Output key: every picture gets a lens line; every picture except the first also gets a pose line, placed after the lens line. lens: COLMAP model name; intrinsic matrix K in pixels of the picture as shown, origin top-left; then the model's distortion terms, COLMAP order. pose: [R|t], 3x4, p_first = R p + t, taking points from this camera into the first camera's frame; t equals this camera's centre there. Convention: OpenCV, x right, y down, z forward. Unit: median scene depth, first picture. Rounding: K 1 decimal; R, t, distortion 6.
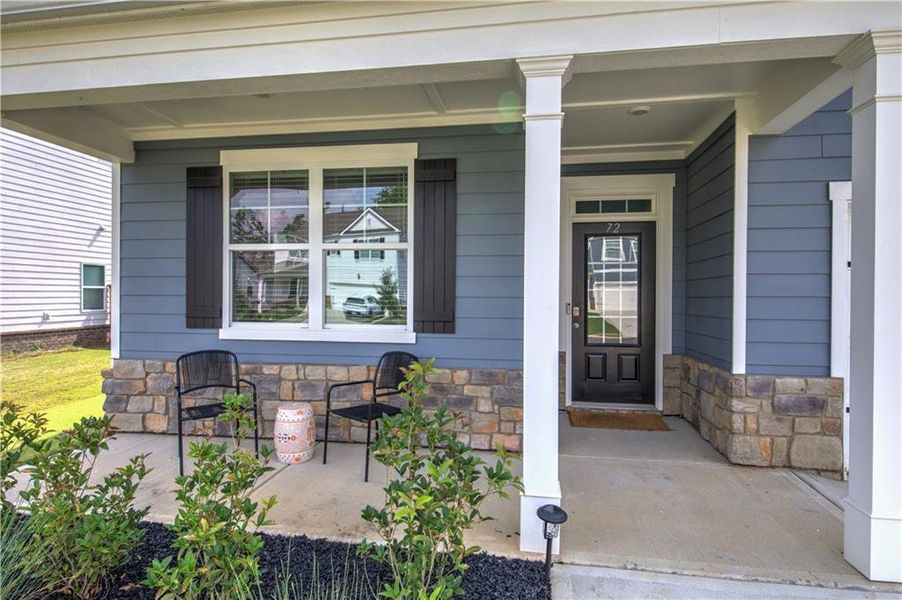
lens RADIAL K [[500.6, 0, 458.4], [0, 500.6, 298.7], [0, 0, 1]] dist [0.011081, -0.001260]
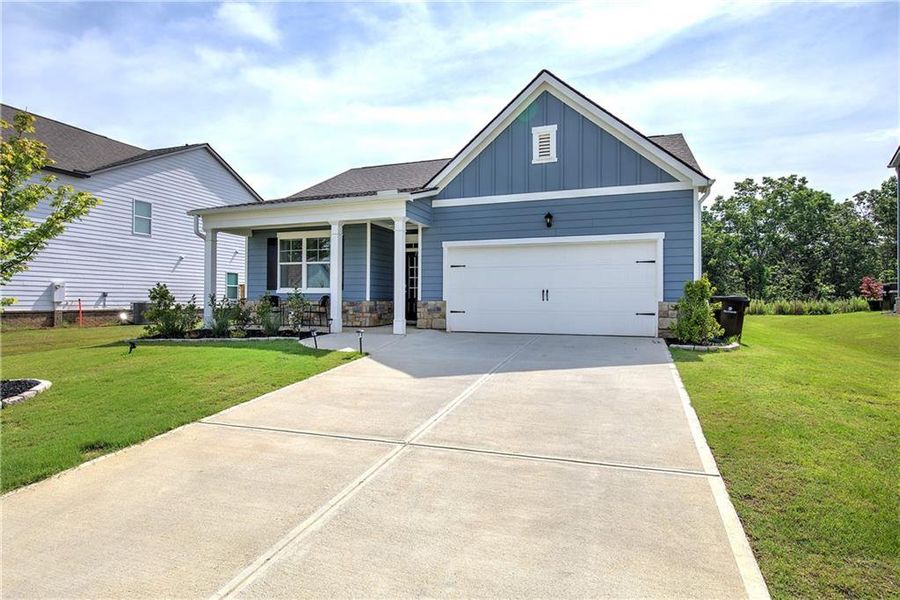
lens RADIAL K [[499.5, 0, 457.4], [0, 499.5, 298.7], [0, 0, 1]] dist [0.011081, -0.001260]
pose [[0.982011, 0.000140, -0.188826, 1.232330], [-0.003326, 0.999857, -0.016556, 0.166282], [0.188797, 0.016886, 0.981871, -1.864043]]
